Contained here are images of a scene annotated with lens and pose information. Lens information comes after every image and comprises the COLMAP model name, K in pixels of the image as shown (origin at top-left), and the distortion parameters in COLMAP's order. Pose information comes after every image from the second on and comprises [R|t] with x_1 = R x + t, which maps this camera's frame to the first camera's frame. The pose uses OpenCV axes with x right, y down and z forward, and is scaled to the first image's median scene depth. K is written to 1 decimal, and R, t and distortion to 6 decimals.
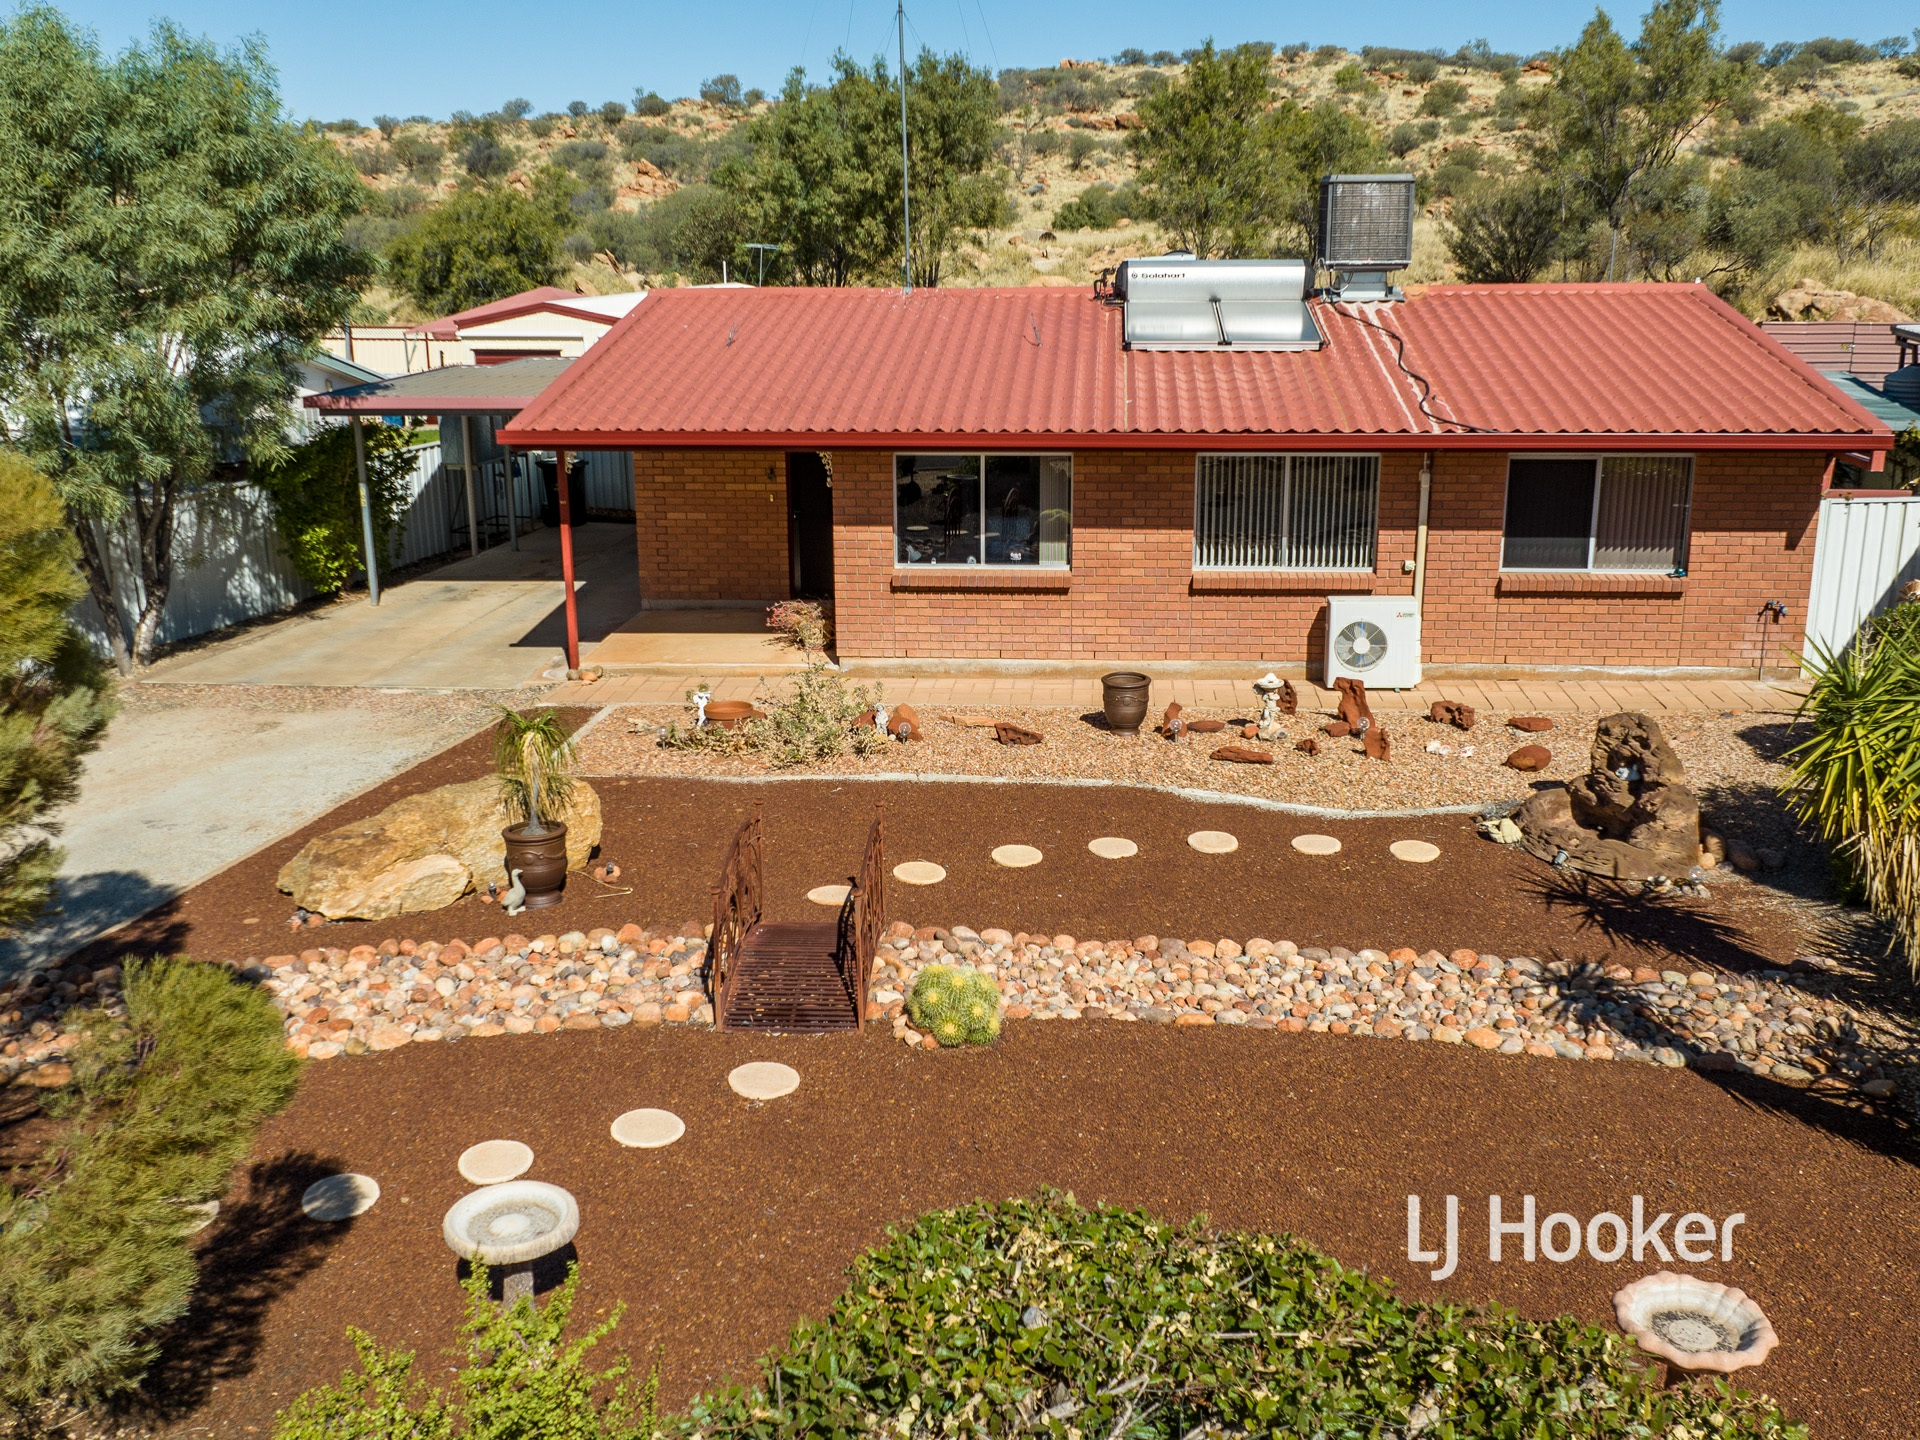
lens RADIAL K [[1847.7, 0, 953.2], [0, 1847.7, 712.8], [0, 0, 1]] dist [0.000698, -0.072534]
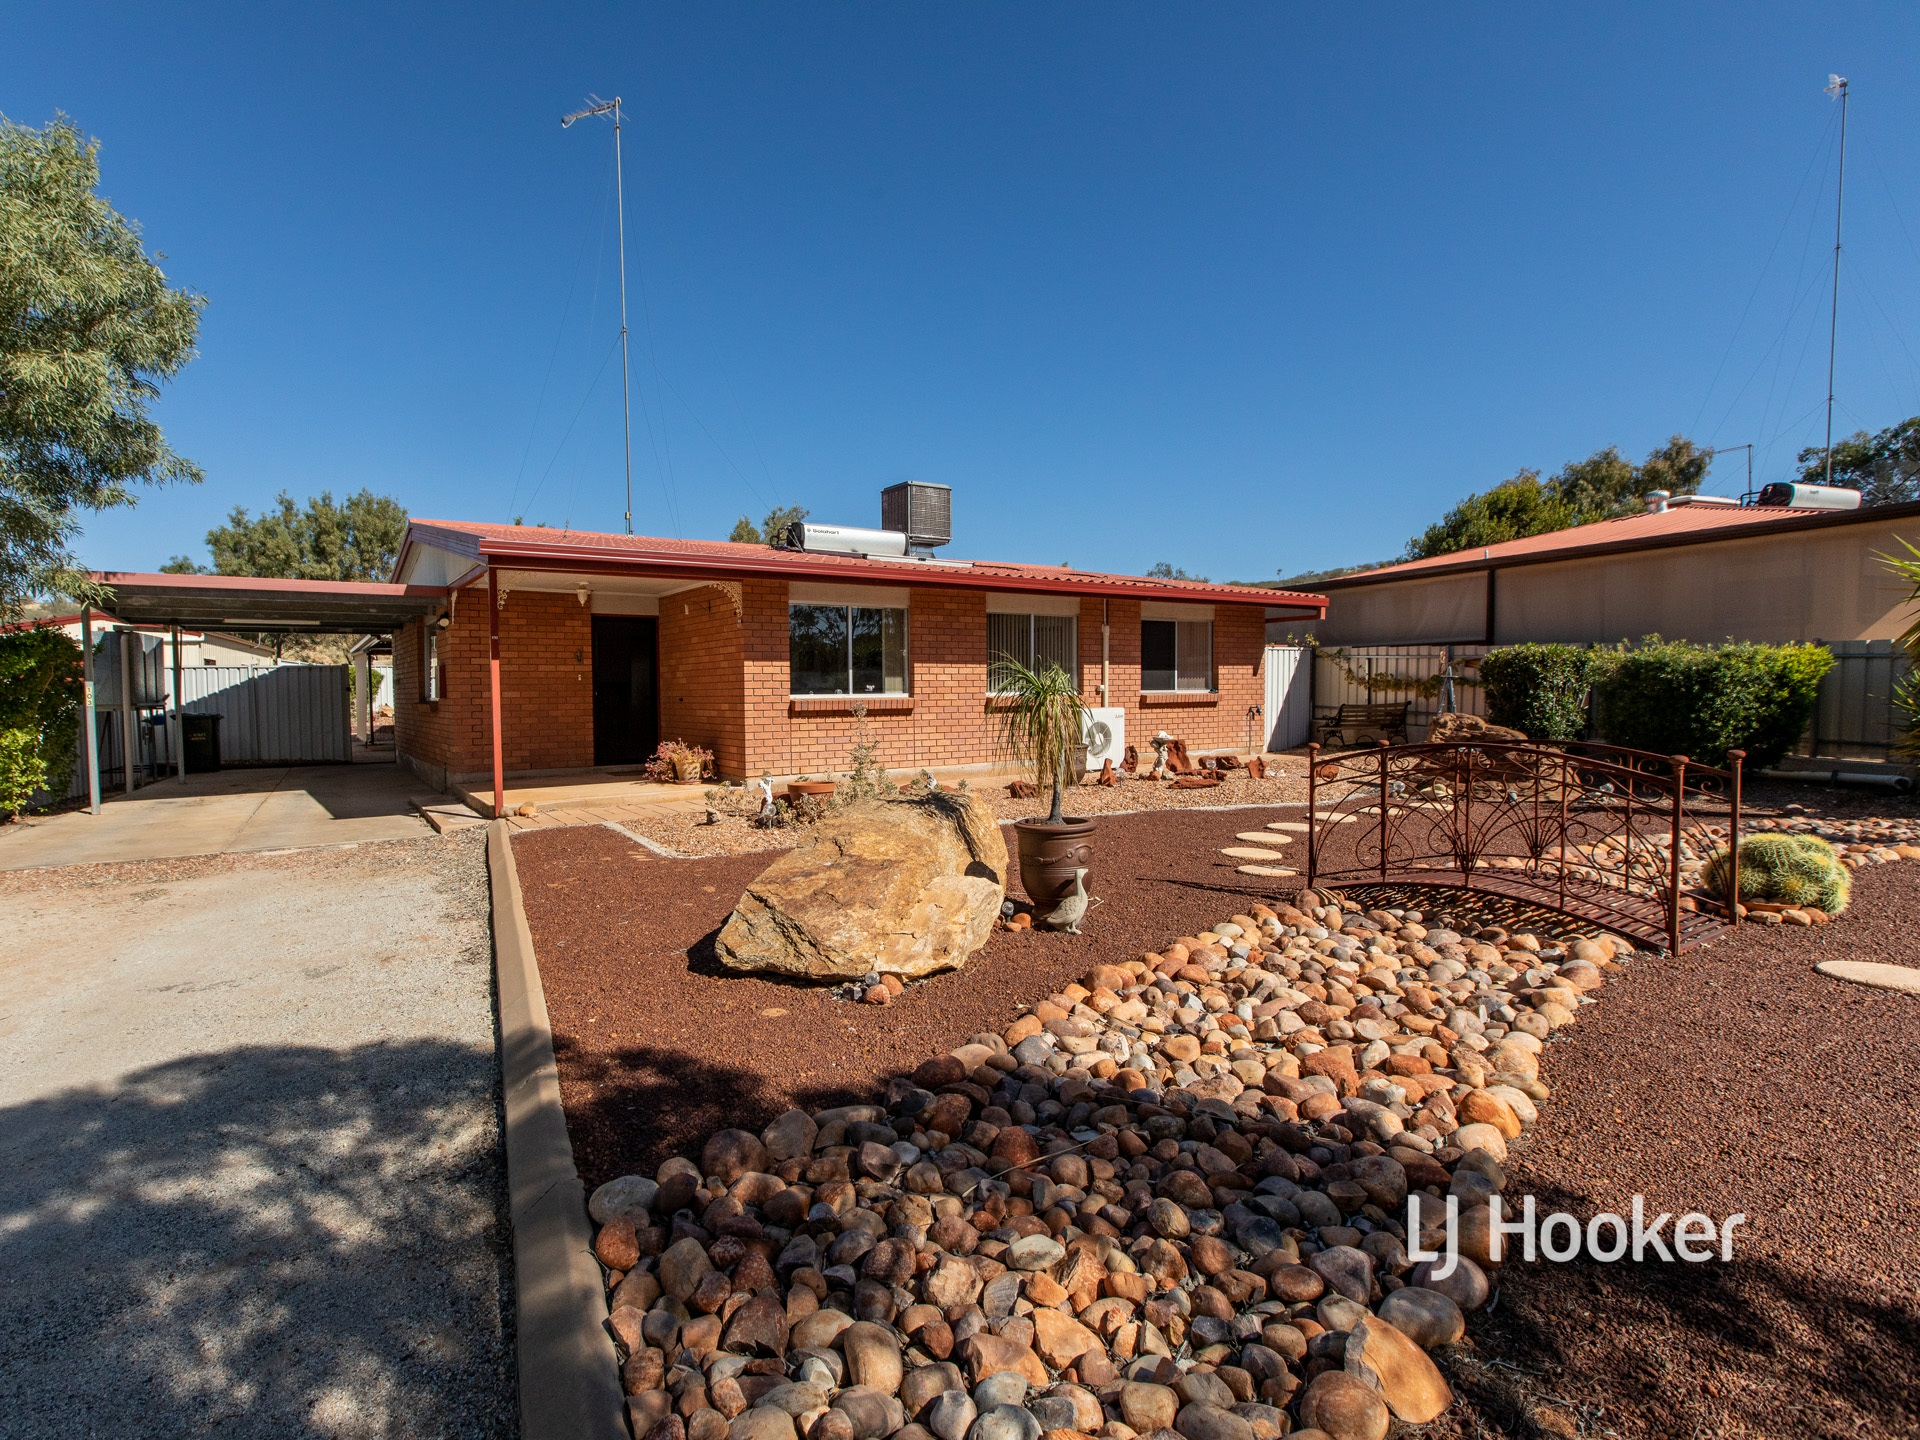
lens RADIAL K [[968.0, 0, 860.6], [0, 968.0, 728.7], [0, 0, 1]] dist [0.000326, 0.000693]
pose [[0.807571, -0.024993, 0.589241, -0.384412], [0.156843, 0.972225, -0.173720, 0.059467], [-0.568533, 0.232709, 0.789060, 0.518295]]
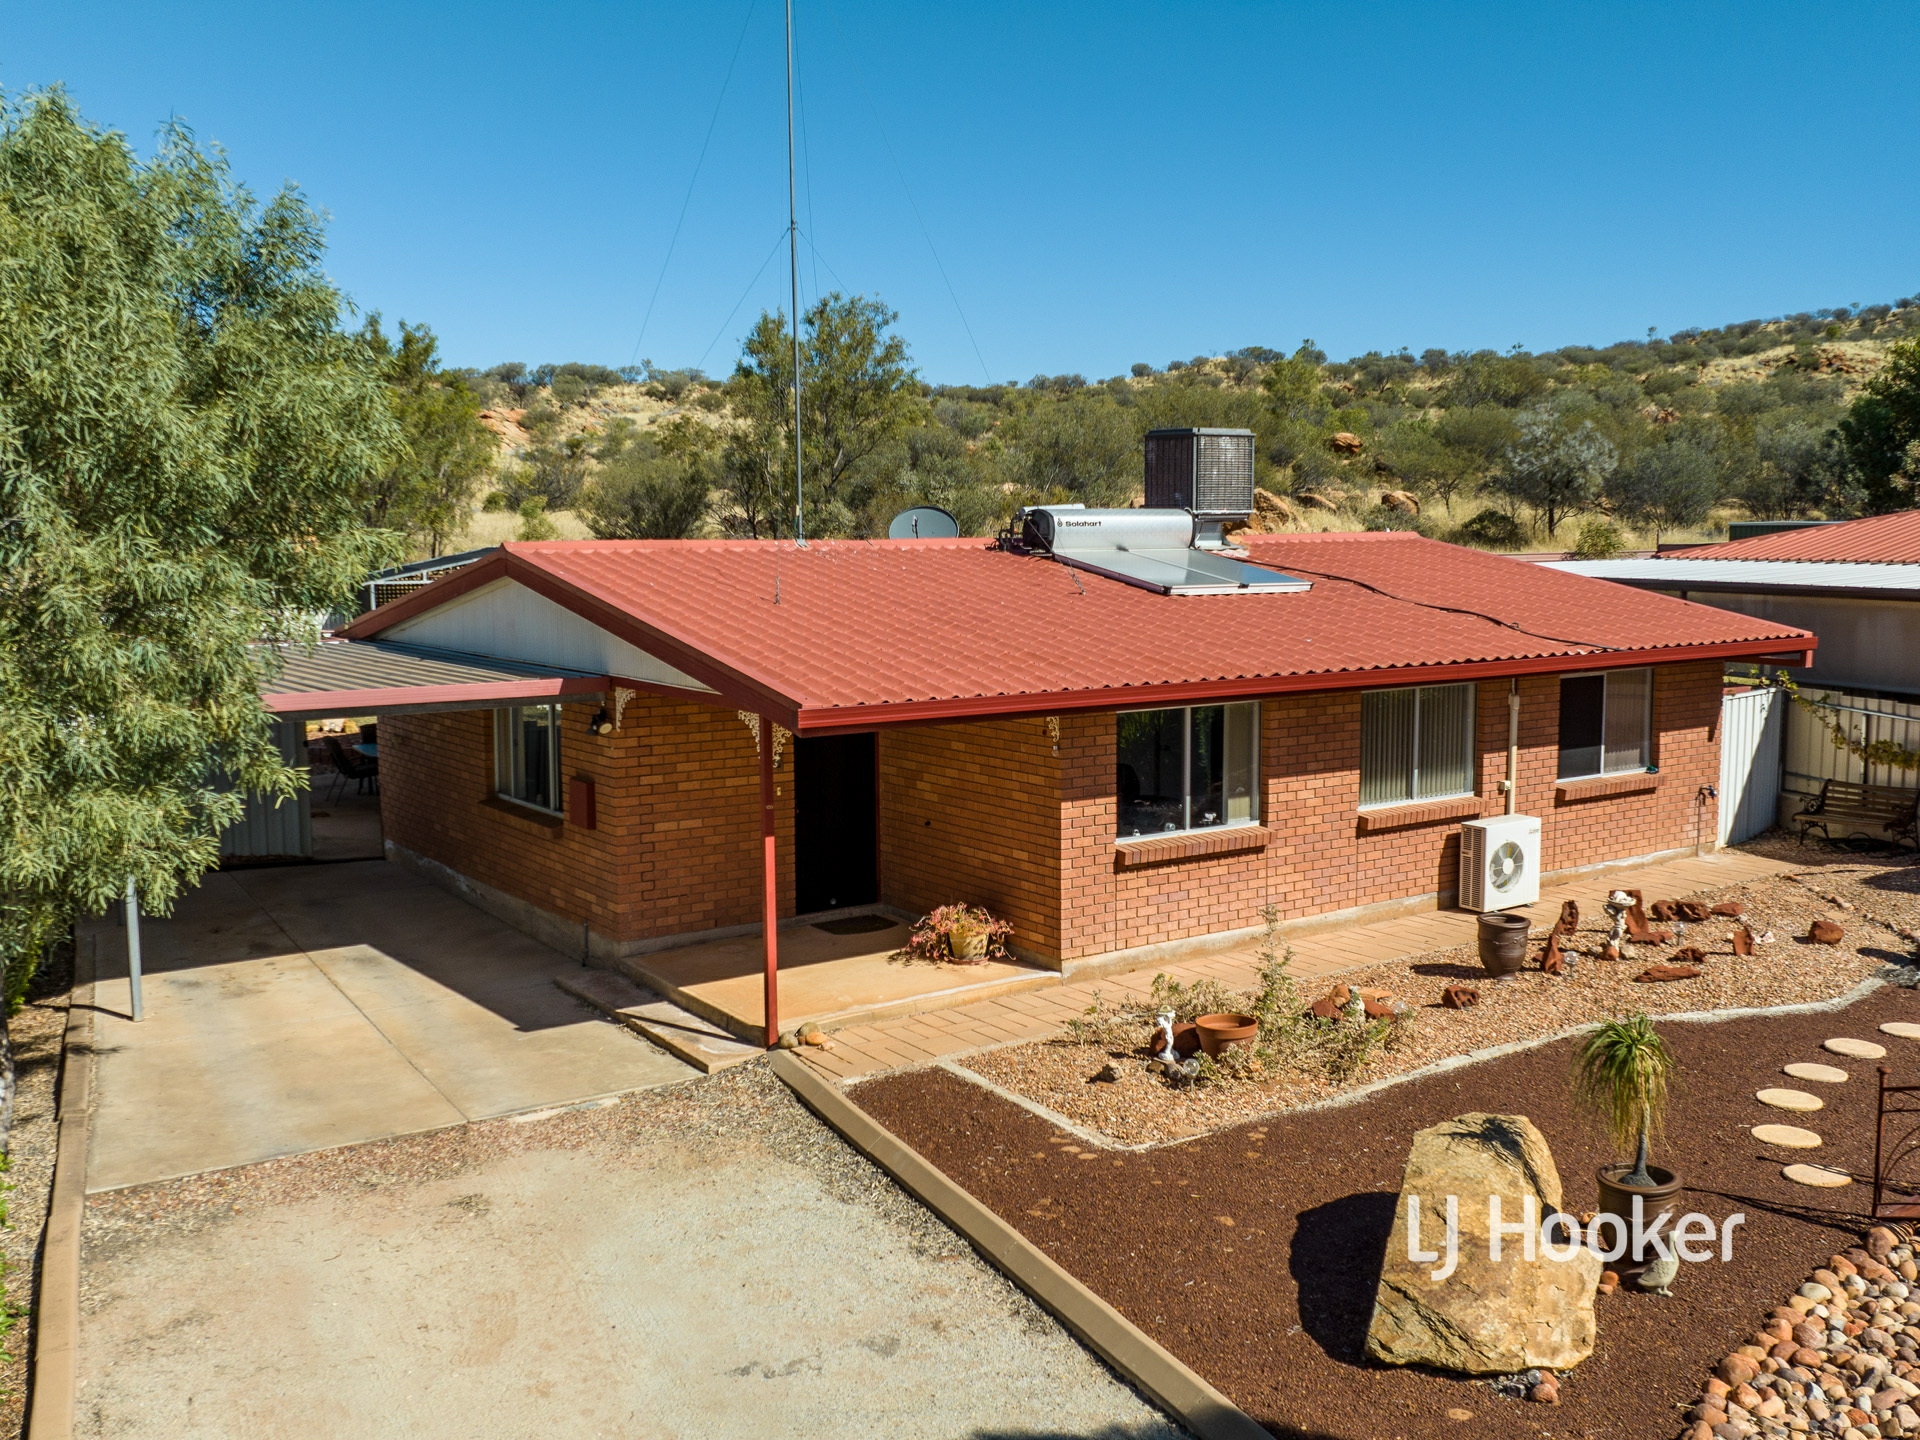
lens RADIAL K [[1819.2, 0, 1000.7], [0, 1819.2, 722.7], [0, 0, 1]] dist [0.002603, -0.067044]
pose [[0.762341, -0.067306, 0.643666, -0.646501], [0.166110, 0.981608, -0.094093, -0.067651], [-0.625495, 0.178650, 0.759500, 0.408658]]
